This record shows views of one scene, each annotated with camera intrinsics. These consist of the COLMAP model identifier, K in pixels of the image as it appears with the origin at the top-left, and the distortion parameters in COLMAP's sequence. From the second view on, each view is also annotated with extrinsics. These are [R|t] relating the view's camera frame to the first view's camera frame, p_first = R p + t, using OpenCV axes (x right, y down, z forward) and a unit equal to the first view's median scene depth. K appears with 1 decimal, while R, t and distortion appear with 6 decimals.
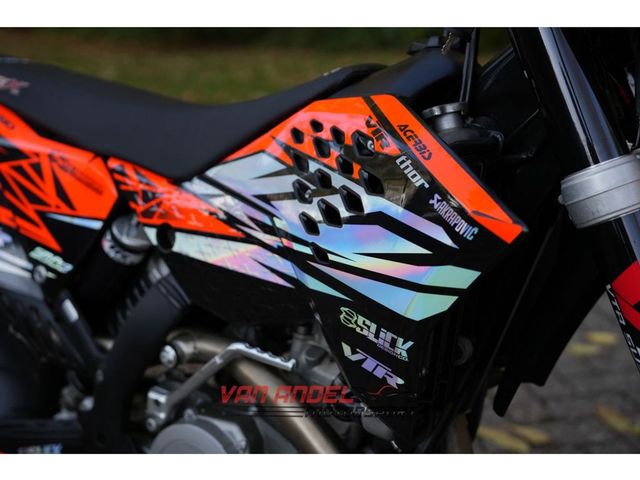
lens RADIAL K [[911.1, 0, 320.0], [0, 911.1, 240.0], [0, 0, 1]] dist [-0.195873, 1.601494]
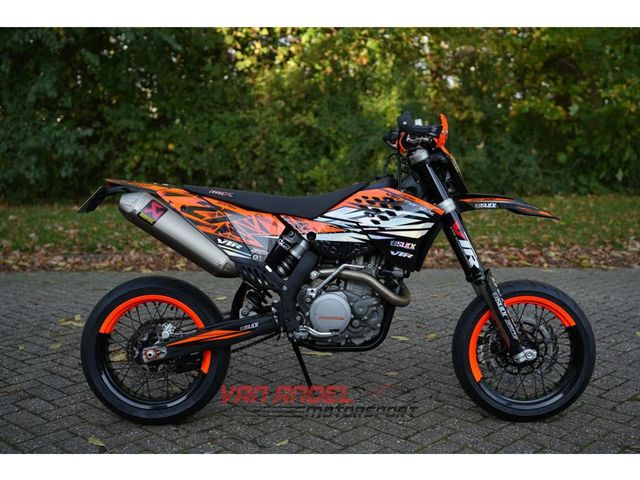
lens RADIAL K [[911.1, 0, 320.0], [0, 911.1, 240.0], [0, 0, 1]] dist [-0.195873, 1.601494]
pose [[0.815940, -0.052752, 0.575724, -2.283027], [0.147497, 0.981869, -0.119073, 0.452568], [-0.559005, 0.182074, 0.808927, -1.823019]]
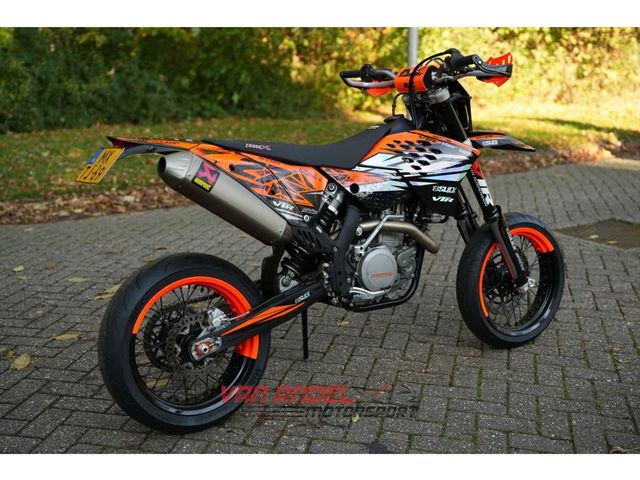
lens RADIAL K [[911.1, 0, 320.0], [0, 911.1, 240.0], [0, 0, 1]] dist [-0.195873, 1.601494]
pose [[0.377079, -0.178593, 0.908799, -3.291476], [0.257844, 0.962684, 0.082198, -0.128551], [-0.889566, 0.203333, 0.409057, -0.043515]]
